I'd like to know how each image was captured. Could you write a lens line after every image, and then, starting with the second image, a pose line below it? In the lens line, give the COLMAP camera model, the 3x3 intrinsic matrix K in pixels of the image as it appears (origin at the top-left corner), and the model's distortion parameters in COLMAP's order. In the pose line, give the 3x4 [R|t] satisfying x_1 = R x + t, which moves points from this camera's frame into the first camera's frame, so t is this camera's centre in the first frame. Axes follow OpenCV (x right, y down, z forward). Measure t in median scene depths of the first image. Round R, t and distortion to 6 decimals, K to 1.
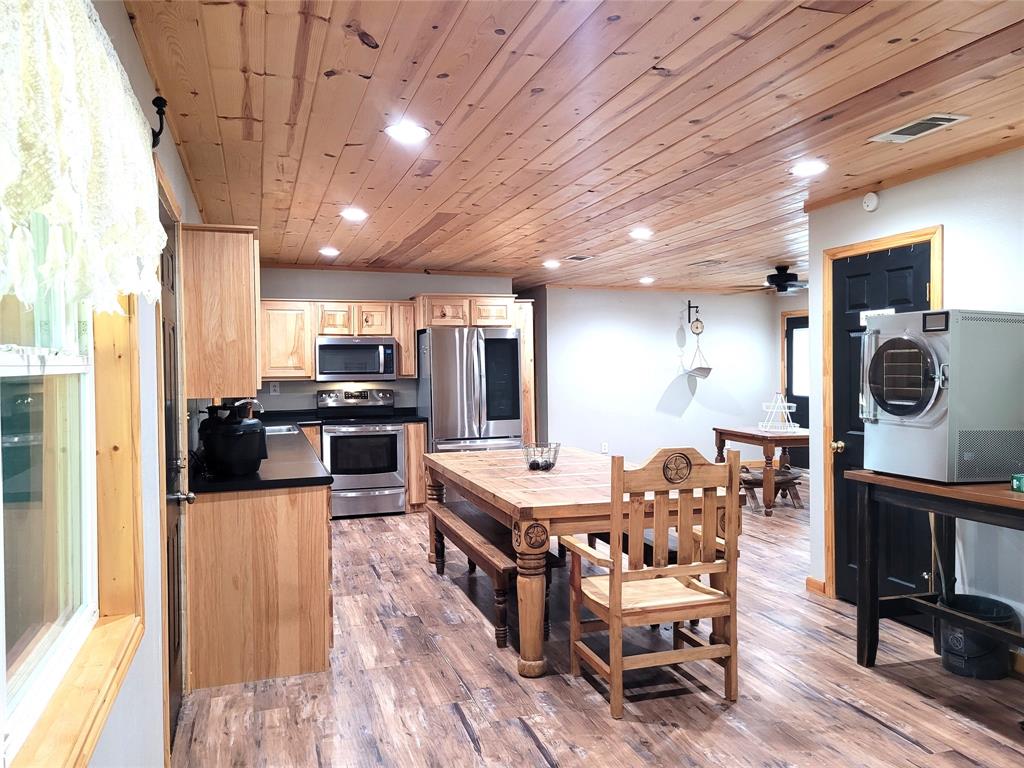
lens RADIAL K [[780.1, 0, 511.0], [0, 780.1, 382.4], [0, 0, 1]] dist [0.013073, -0.011964]
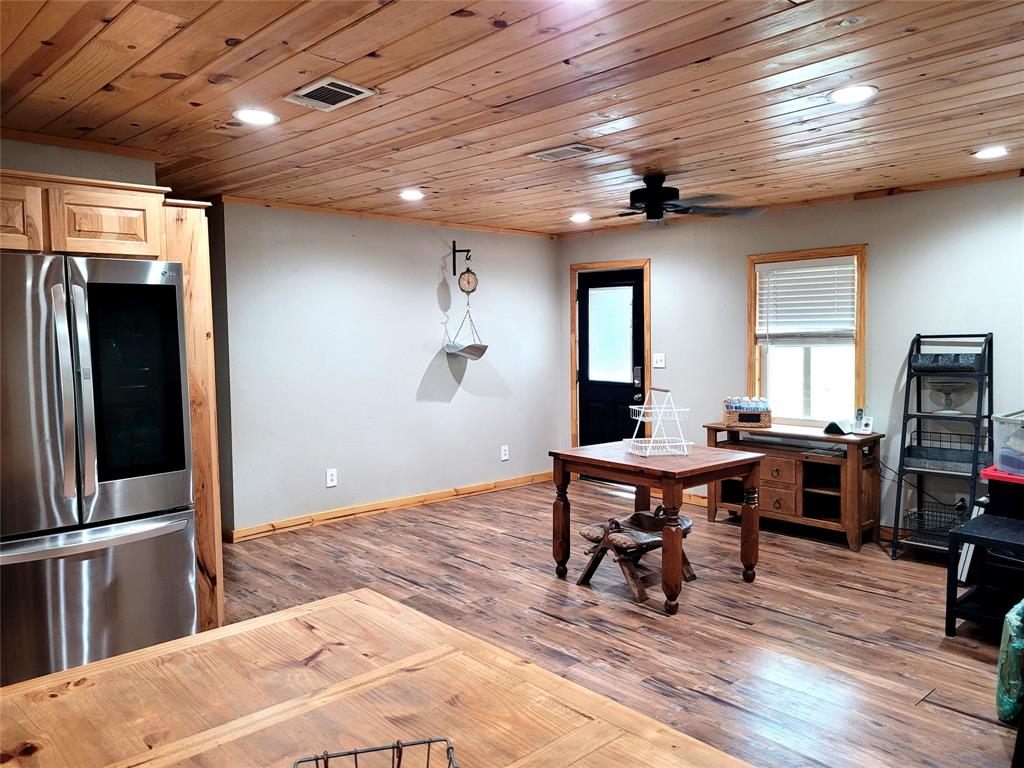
lens RADIAL K [[780.1, 0, 508.1], [0, 780.1, 383.7], [0, 0, 1]] dist [0.013073, -0.011964]
pose [[0.911834, -0.029271, 0.409515, -0.002126], [0.012515, 0.998973, 0.043539, -0.017463], [-0.410369, -0.034575, 0.911264, 0.501906]]
